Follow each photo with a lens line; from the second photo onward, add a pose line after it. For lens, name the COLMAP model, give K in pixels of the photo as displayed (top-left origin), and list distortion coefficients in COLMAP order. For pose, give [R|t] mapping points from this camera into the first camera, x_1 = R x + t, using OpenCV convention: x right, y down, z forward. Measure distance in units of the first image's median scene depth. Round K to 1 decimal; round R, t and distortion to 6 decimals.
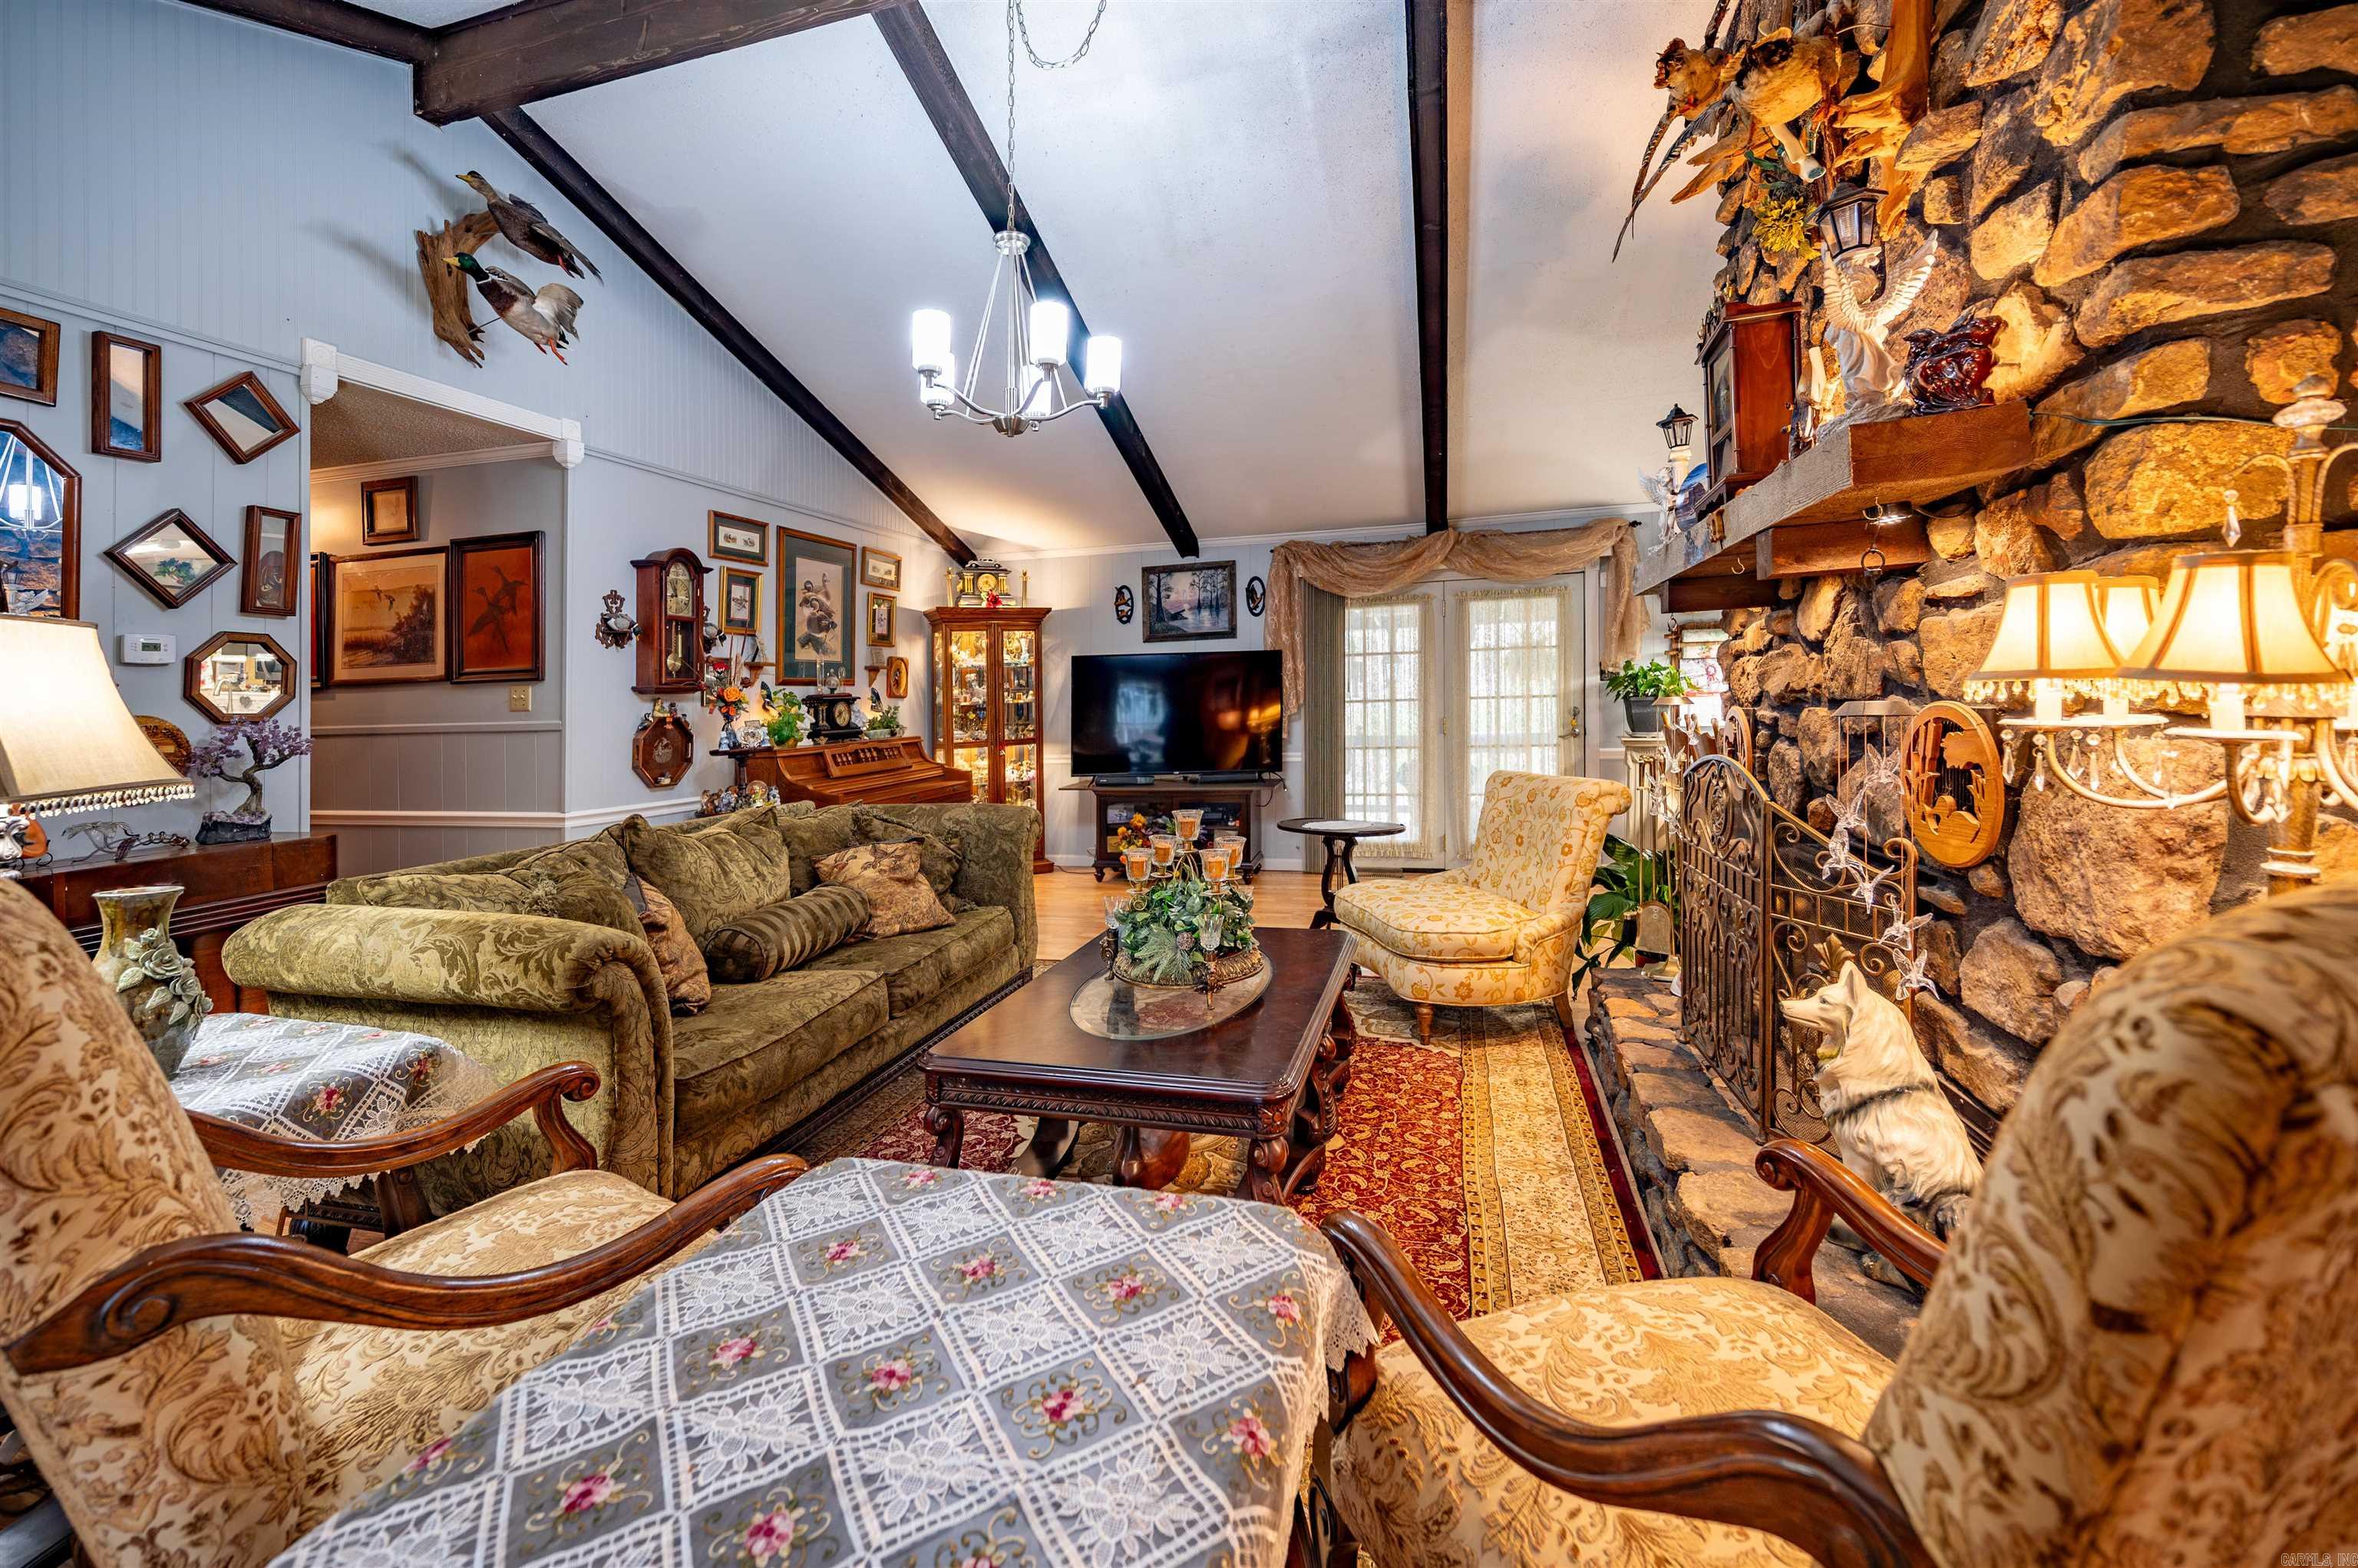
lens RADIAL K [[978.1, 0, 1173.2], [0, 978.1, 661.1], [0, 0, 1]] dist [0.000444, -0.000508]
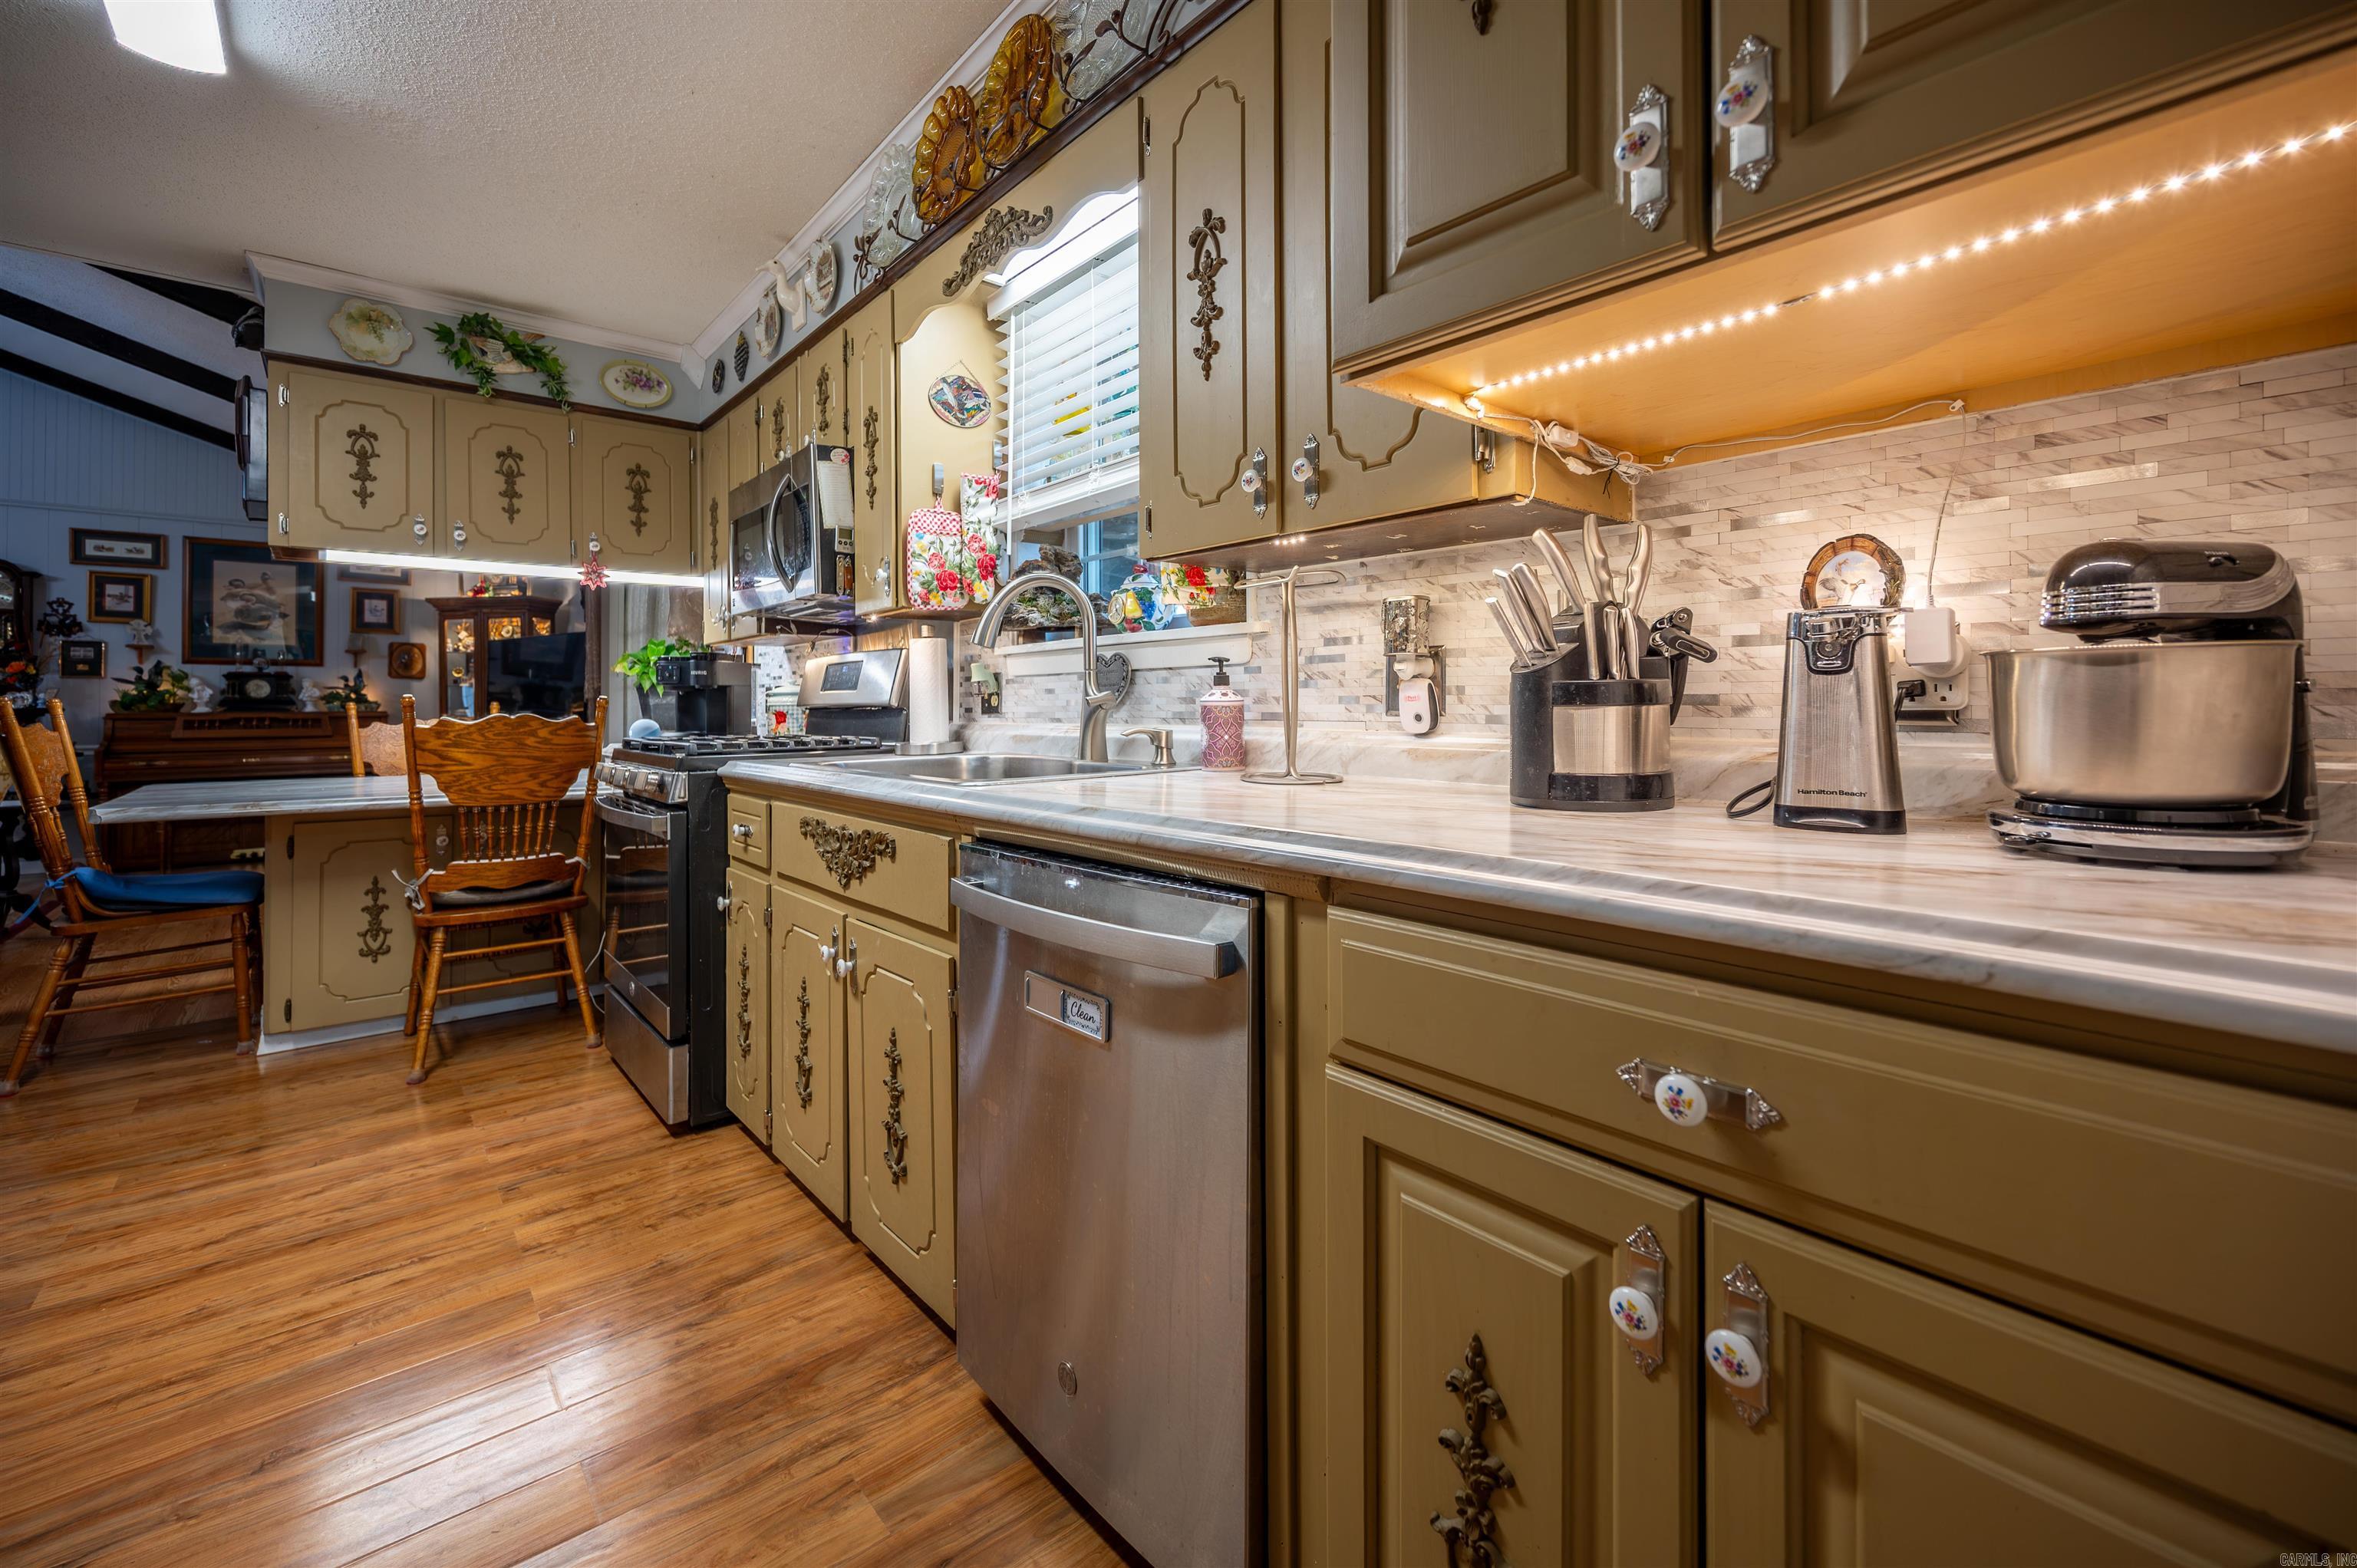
lens RADIAL K [[977.7, 0, 1185.0], [0, 977.7, 700.6], [0, 0, 1]] dist [0.000444, -0.000508]
pose [[0.833776, 0.023258, -0.551613, 2.111601], [-0.001836, 0.999224, 0.039355, 0.031958], [0.552100, -0.031801, 0.833171, 1.017119]]
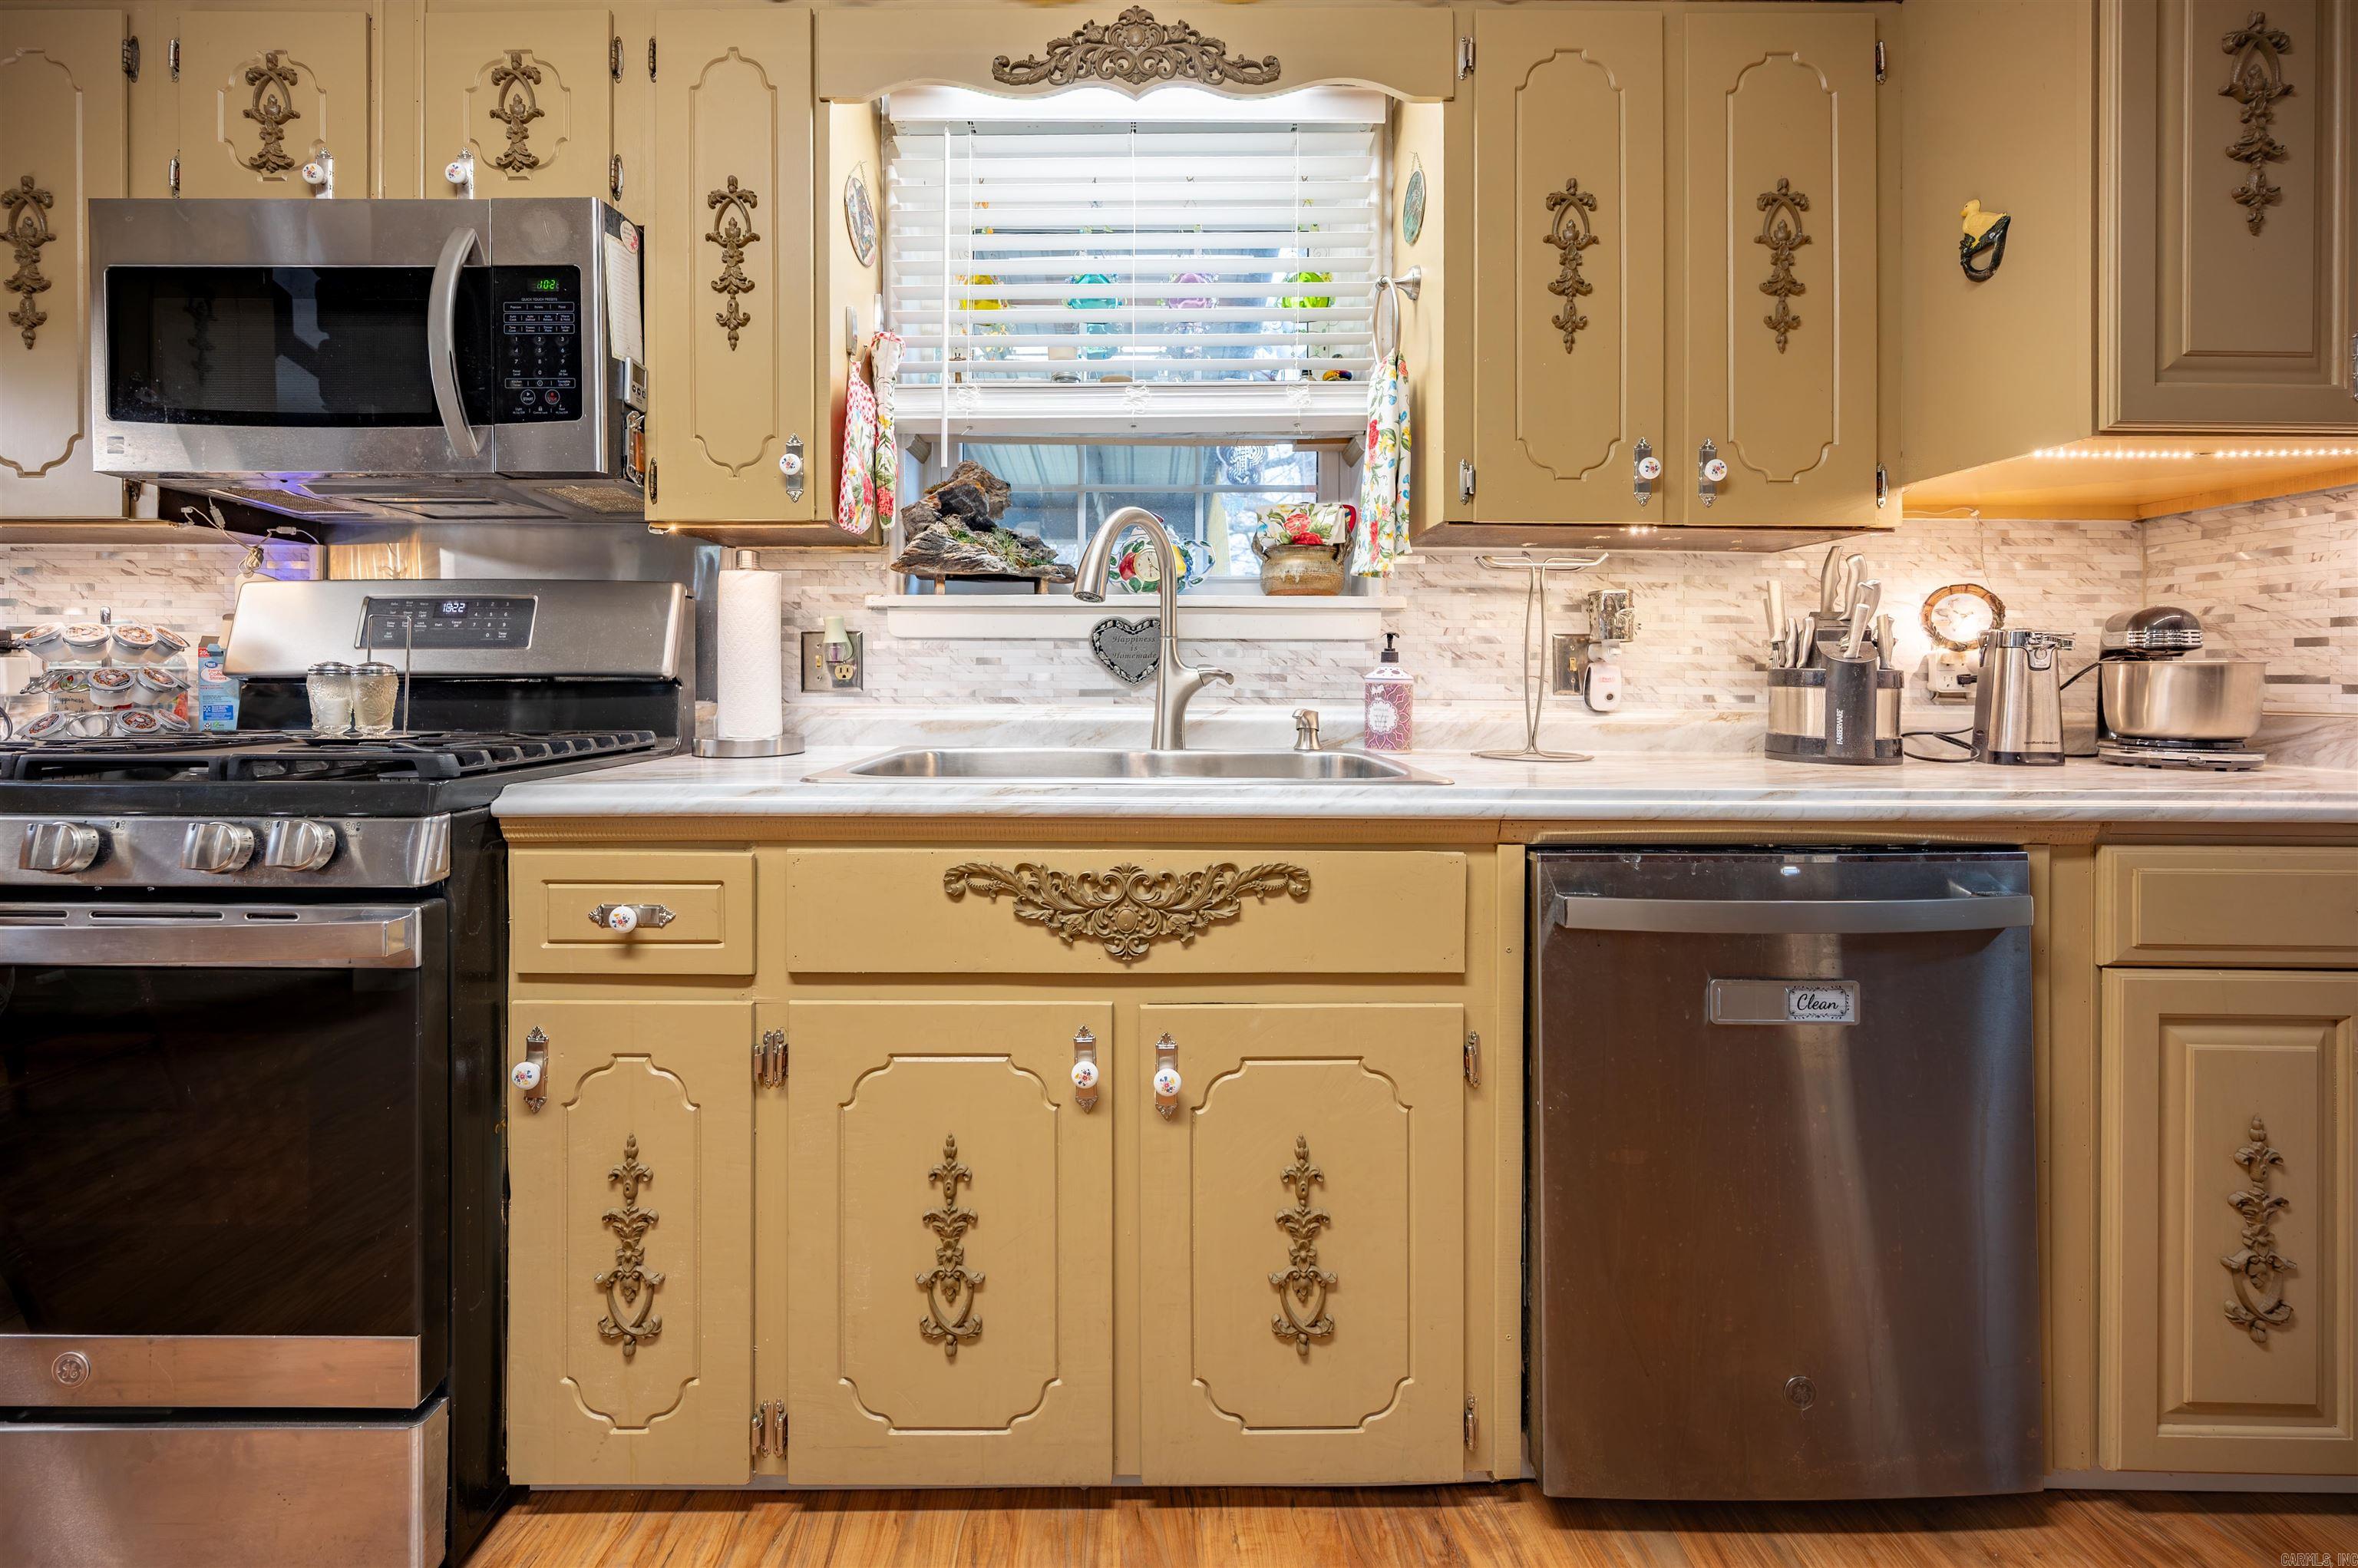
lens RADIAL K [[978.1, 0, 1139.2], [0, 978.1, 680.0], [0, 0, 1]] dist [0.000444, -0.000508]
pose [[0.961582, 0.036571, 0.272070, 1.569082], [-0.043847, 0.998824, 0.020709, 0.049008], [-0.270992, -0.031843, 0.962055, 1.025590]]
